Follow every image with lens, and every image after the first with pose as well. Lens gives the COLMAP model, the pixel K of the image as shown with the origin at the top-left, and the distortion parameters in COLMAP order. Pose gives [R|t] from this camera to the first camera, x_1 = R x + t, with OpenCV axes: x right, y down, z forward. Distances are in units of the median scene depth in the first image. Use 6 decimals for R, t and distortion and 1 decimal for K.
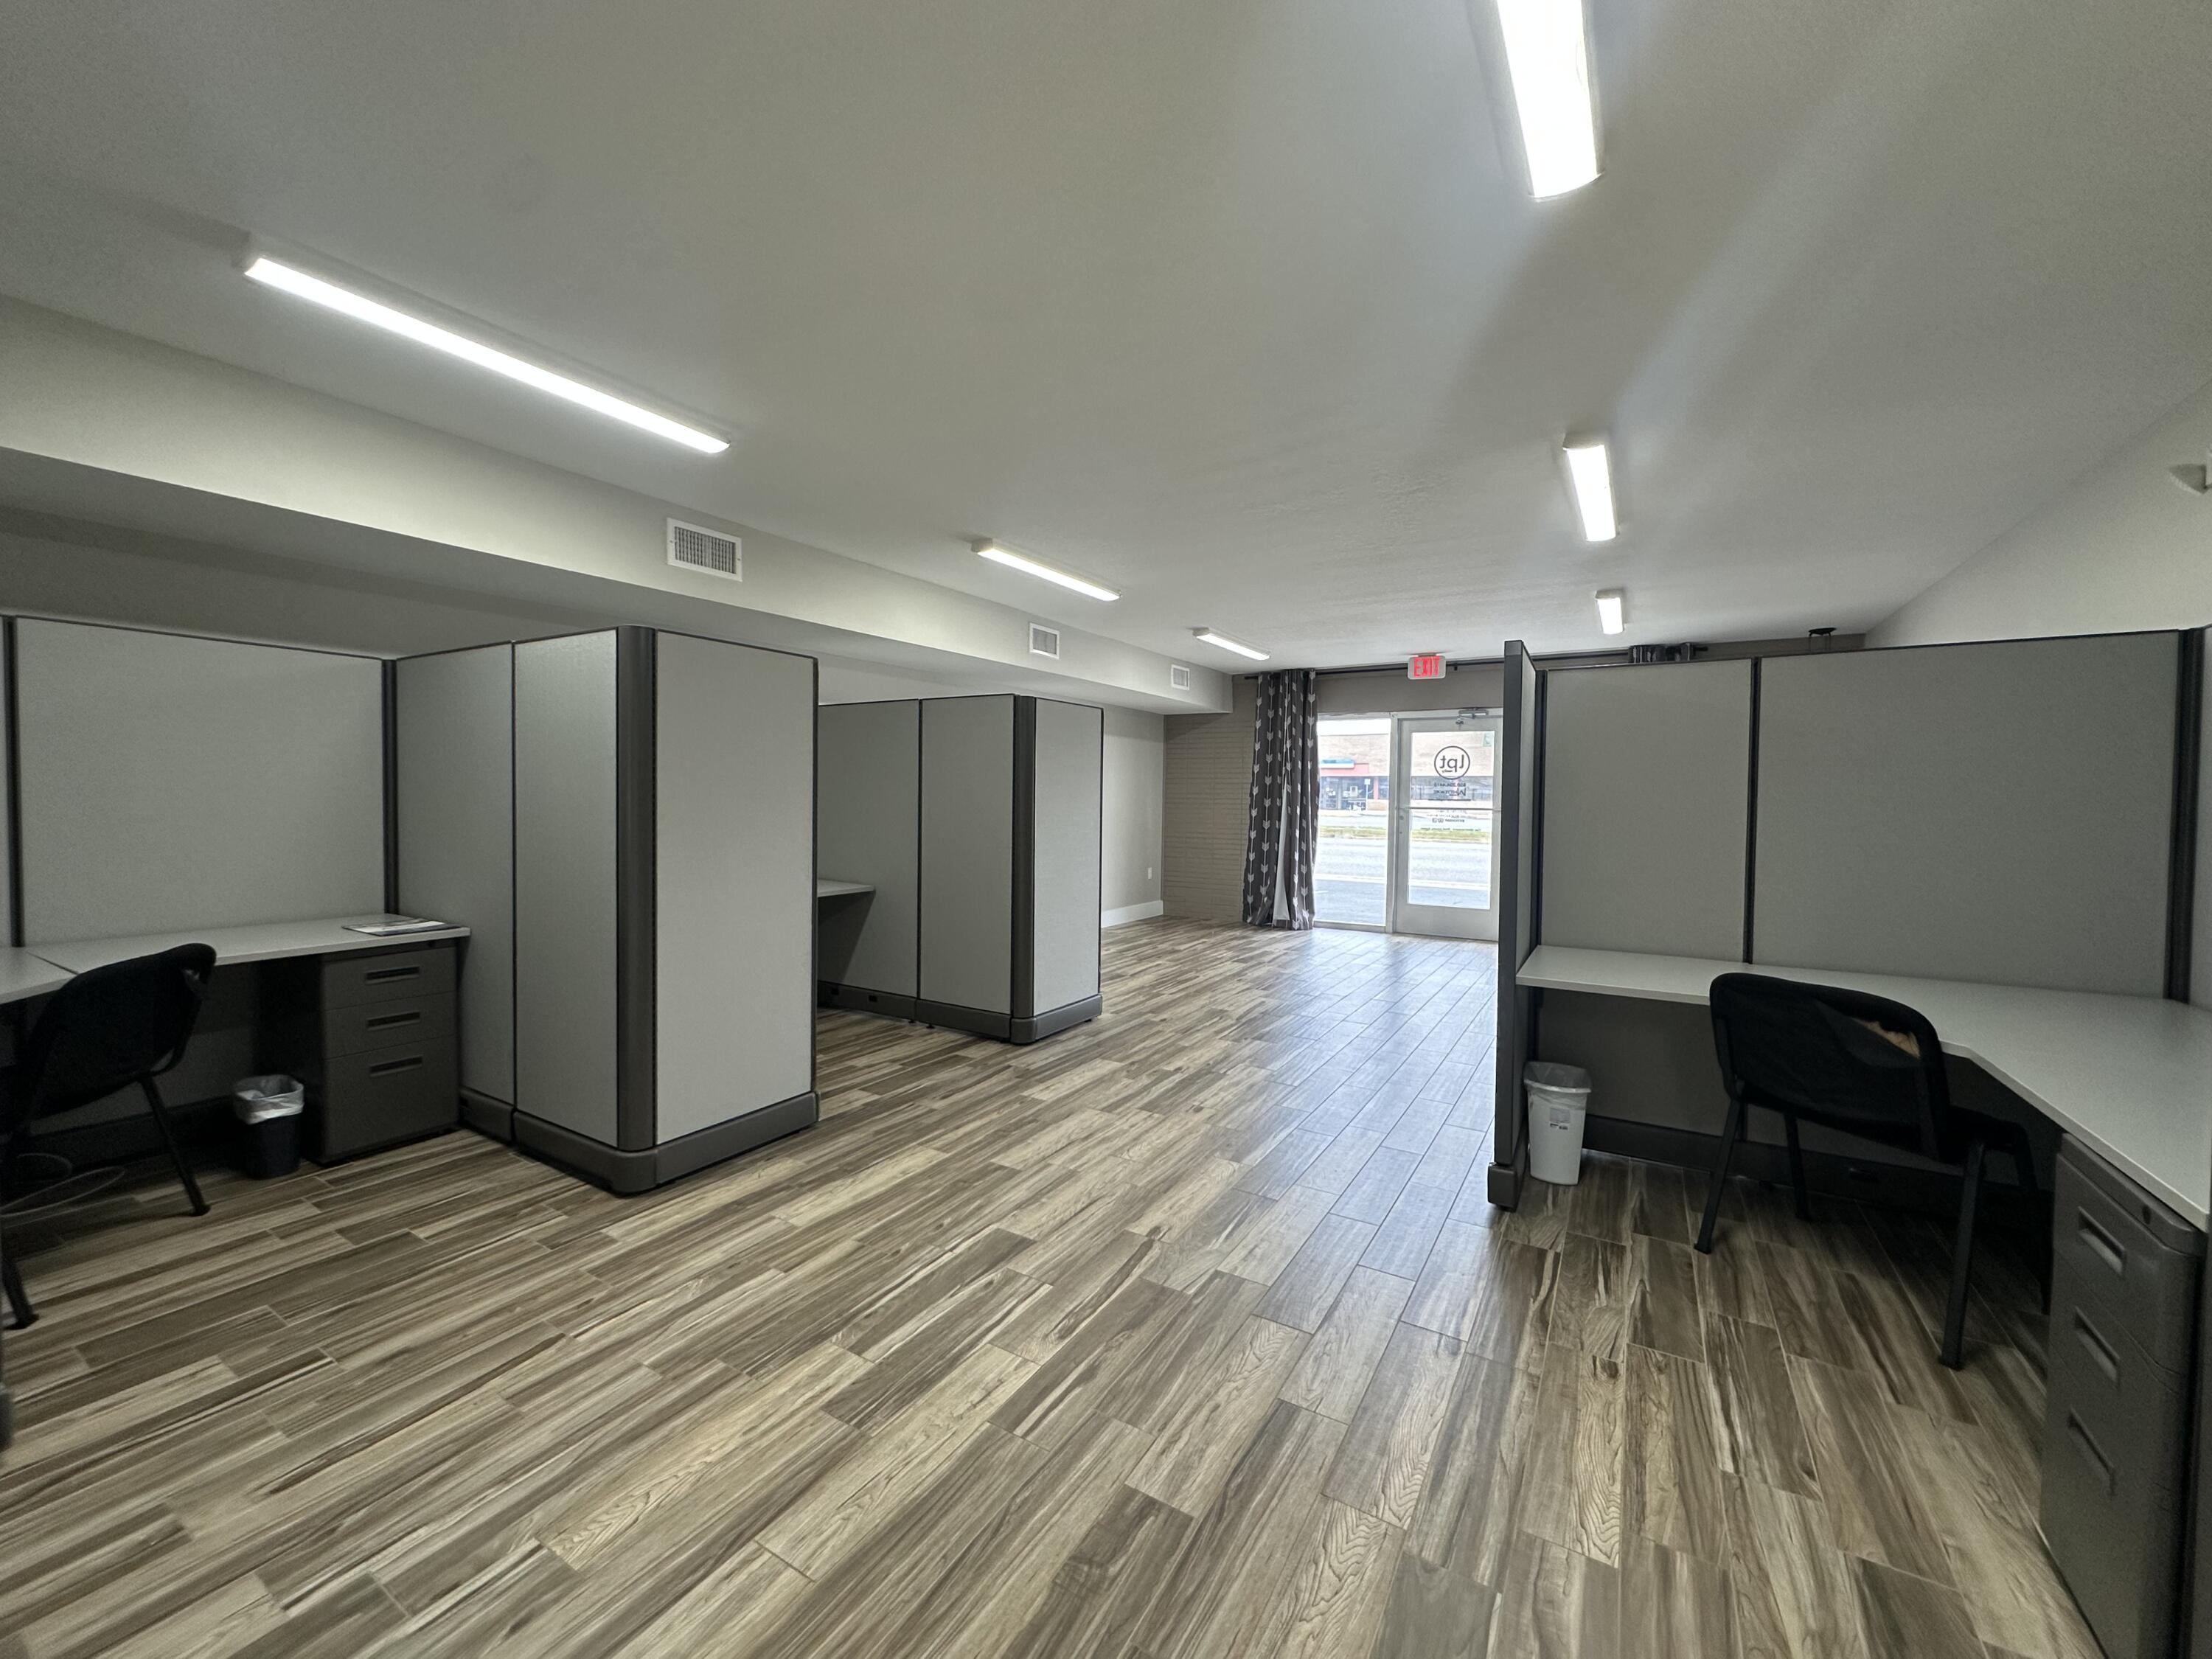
lens RADIAL K [[895.3, 0, 1097.5], [0, 895.3, 819.7], [0, 0, 1]] dist [0.000719, 0.000156]
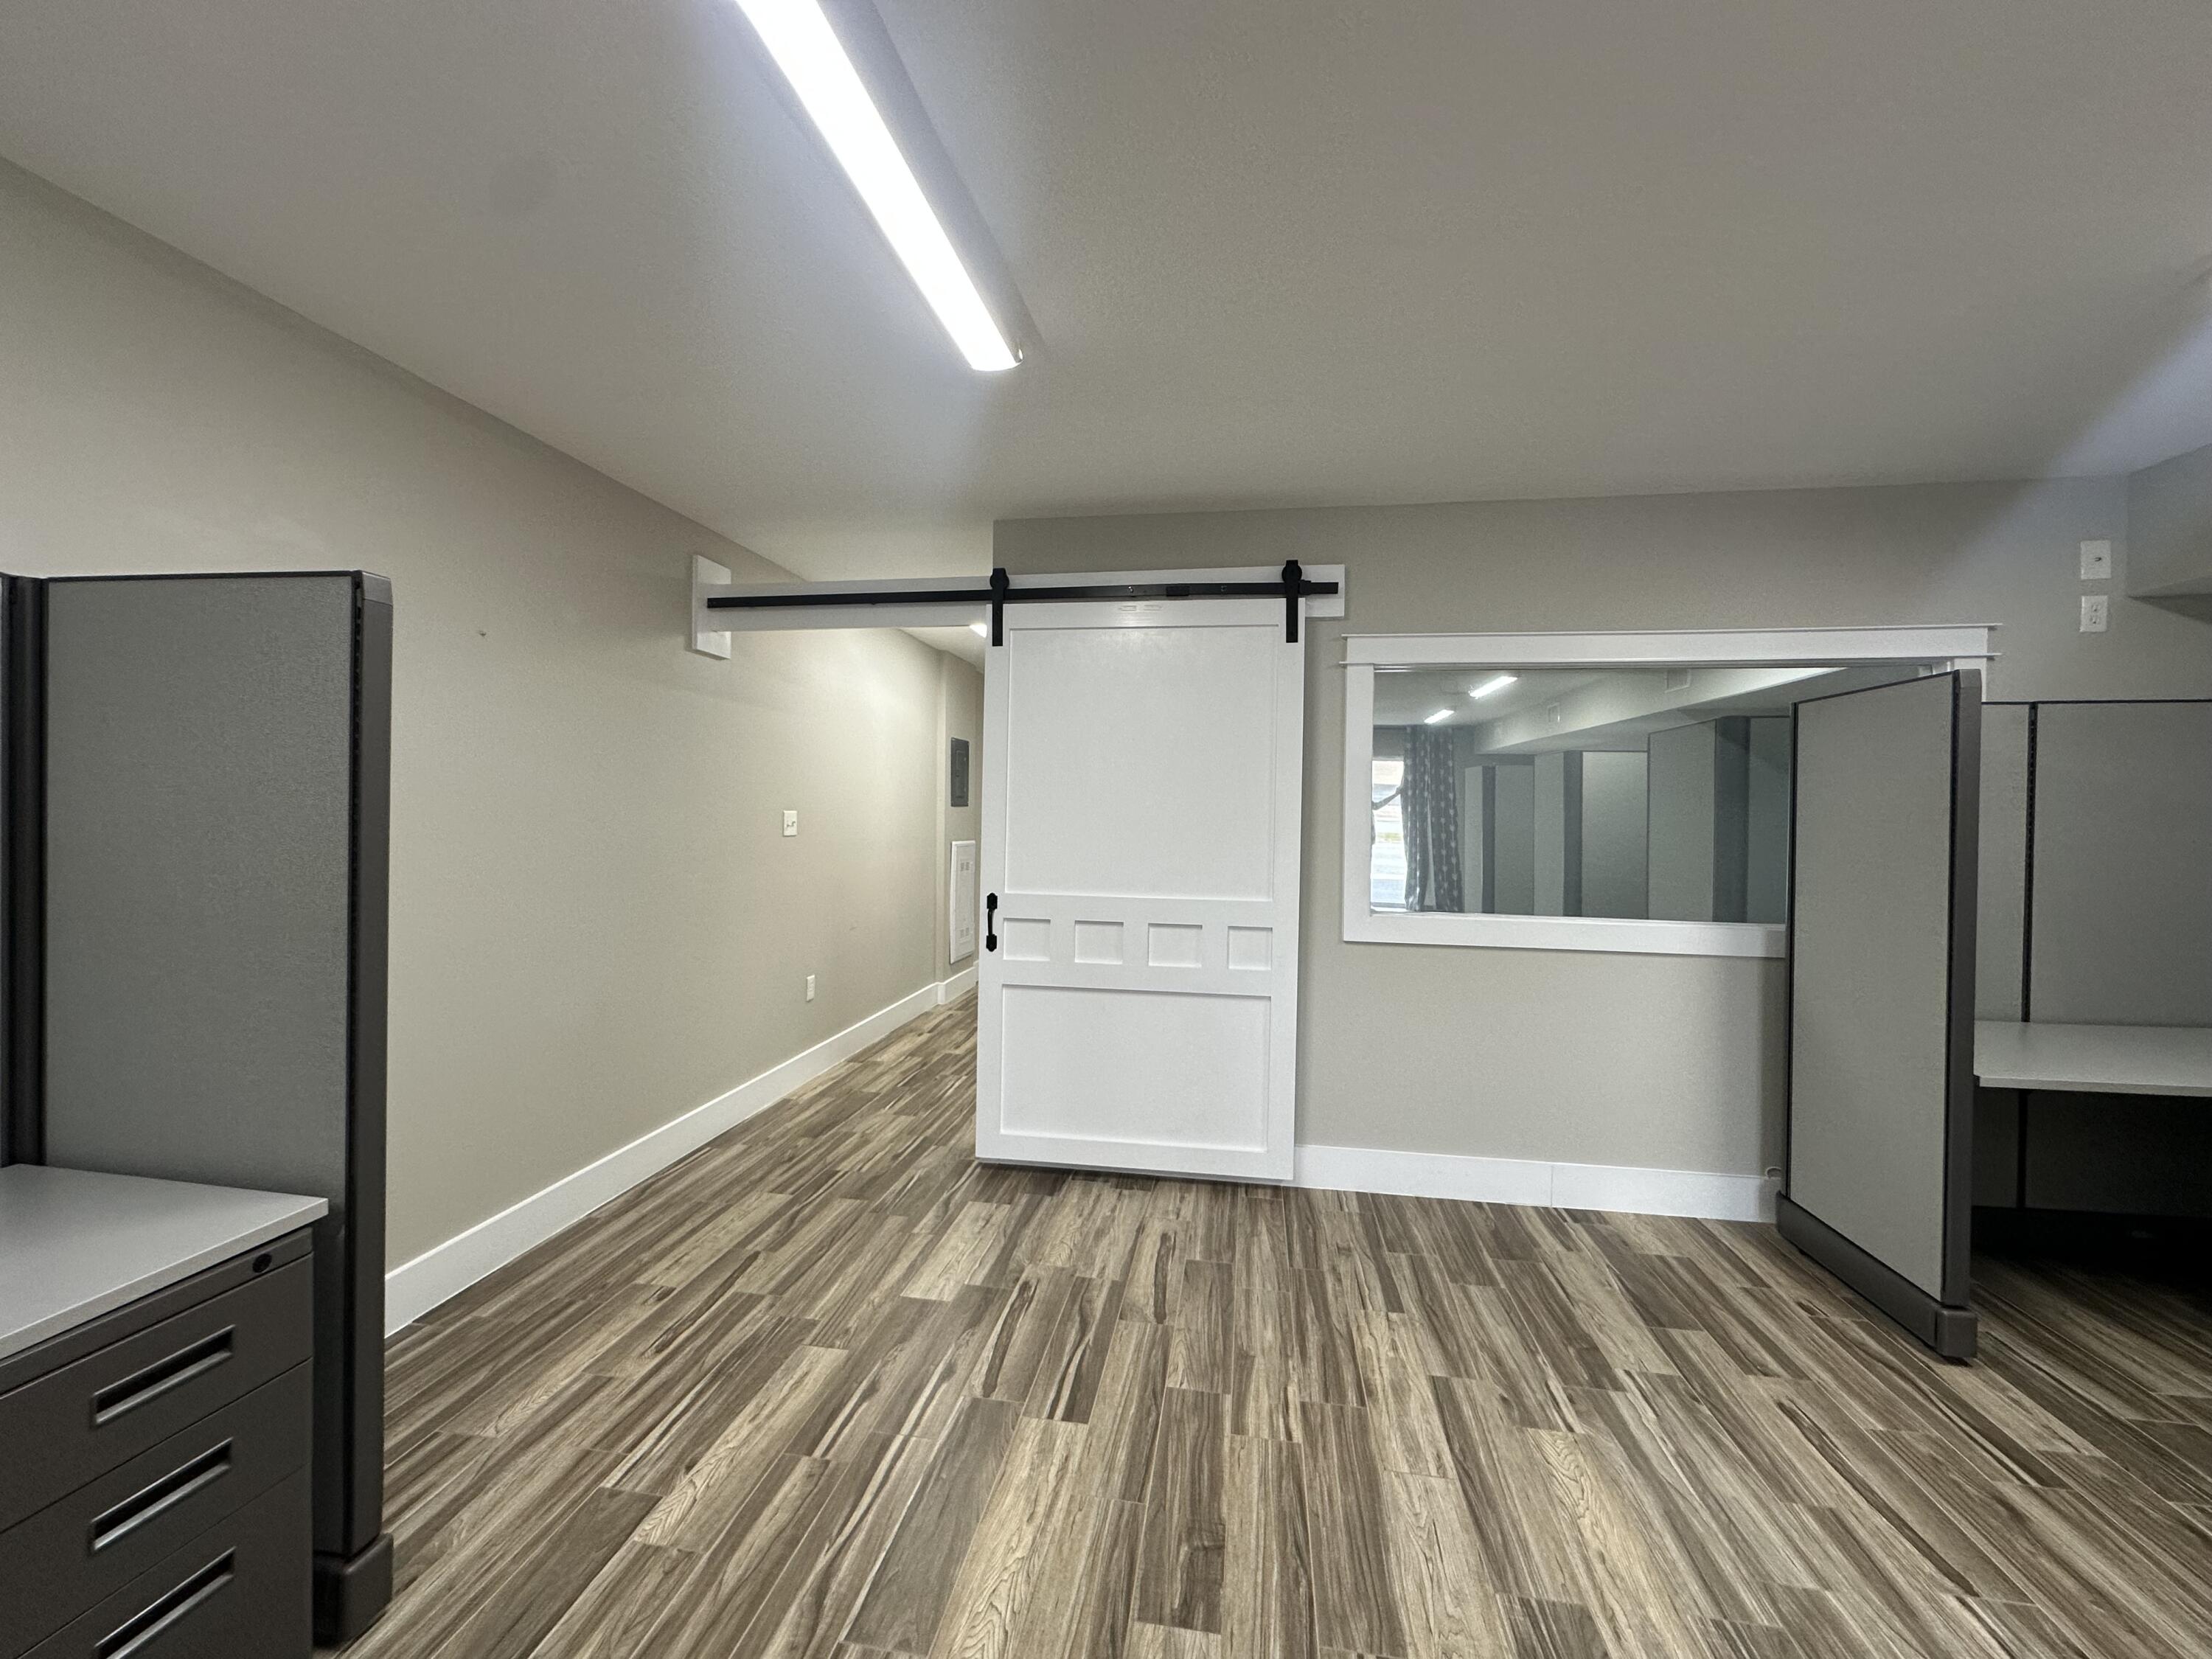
lens RADIAL K [[895.3, 0, 1097.5], [0, 895.3, 819.7], [0, 0, 1]] dist [0.000719, 0.000156]
pose [[-0.930740, -0.020568, -0.365104, 0.531538], [-0.033898, 0.998971, 0.030137, -0.116557], [0.364108, 0.040426, -0.930479, 1.893797]]
